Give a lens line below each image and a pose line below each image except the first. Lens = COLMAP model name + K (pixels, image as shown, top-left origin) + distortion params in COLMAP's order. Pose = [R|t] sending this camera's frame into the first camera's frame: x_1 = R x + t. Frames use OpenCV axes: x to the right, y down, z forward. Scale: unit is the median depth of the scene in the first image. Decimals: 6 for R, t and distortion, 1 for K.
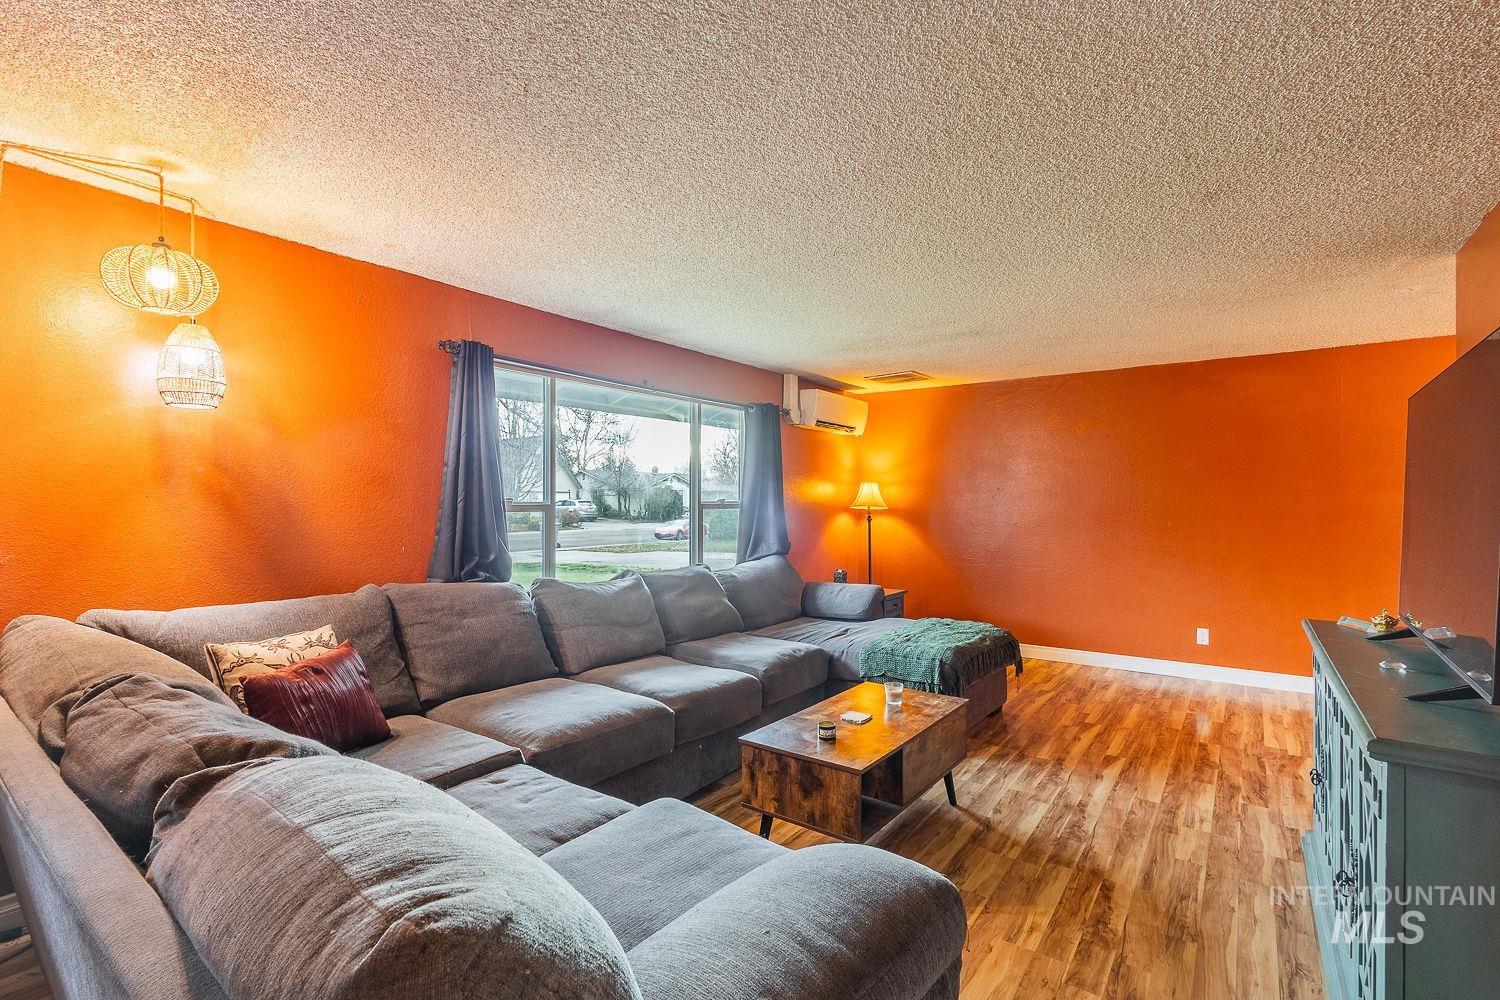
lens RADIAL K [[687.9, 0, 750.0], [0, 687.9, 500.0], [0, 0, 1]] dist [0.002695, -0.001185]
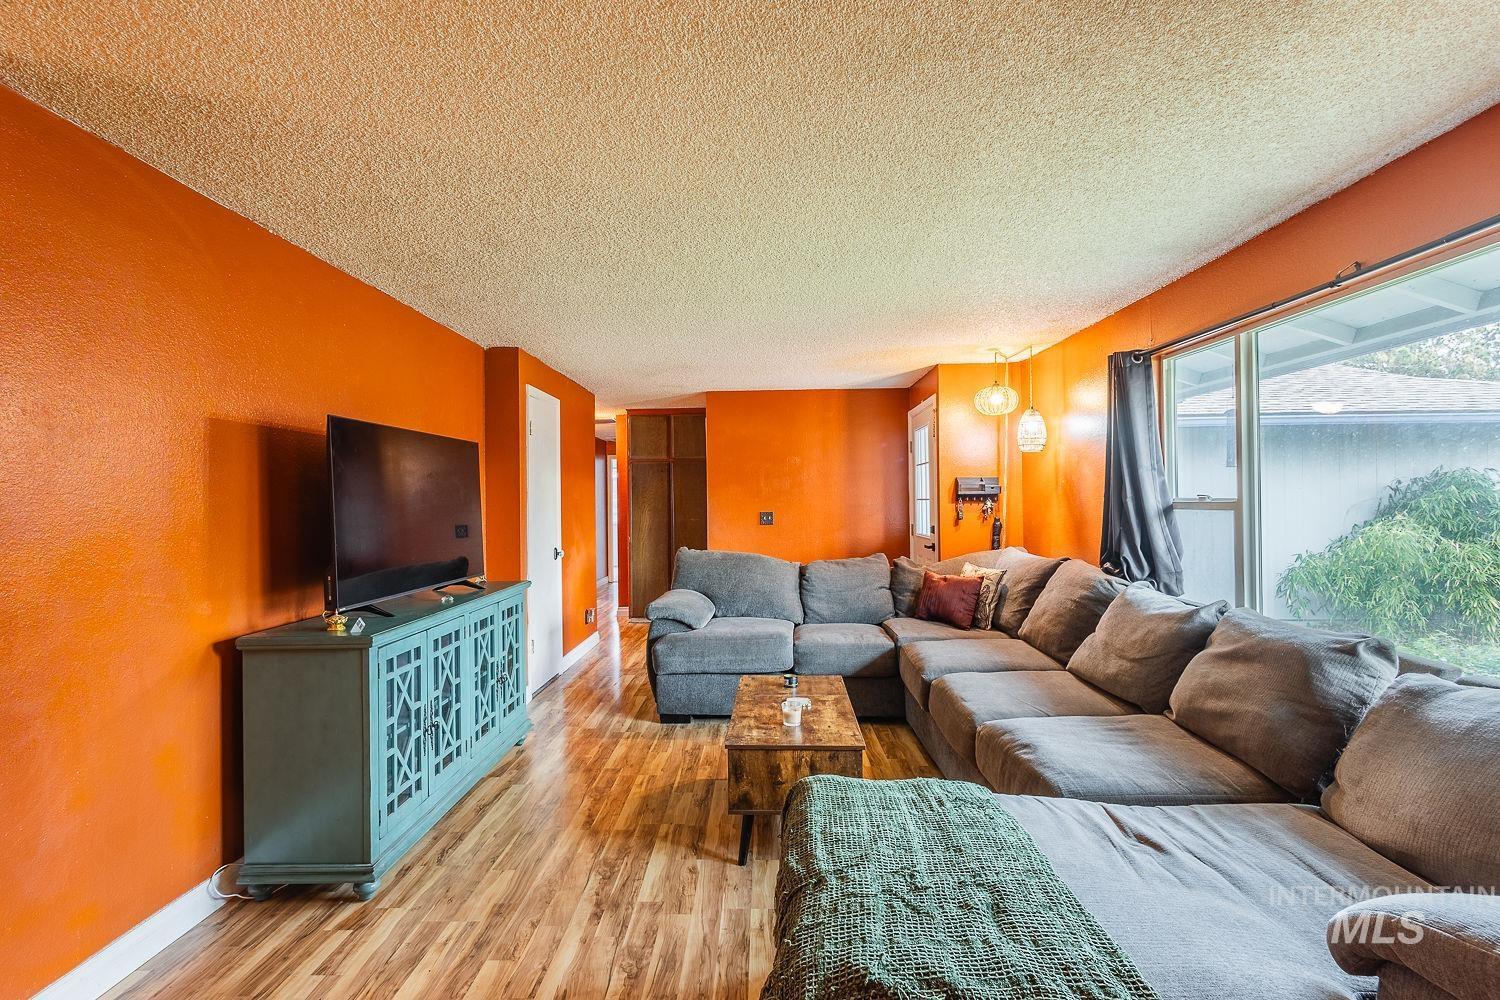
lens RADIAL K [[687.9, 0, 750.0], [0, 687.9, 500.0], [0, 0, 1]] dist [0.002695, -0.001185]
pose [[-0.821885, 0.008641, -0.569589, 0.818830], [0.014576, 0.999877, -0.005864, 0.003447], [0.569468, -0.013122, -0.821909, 1.828627]]
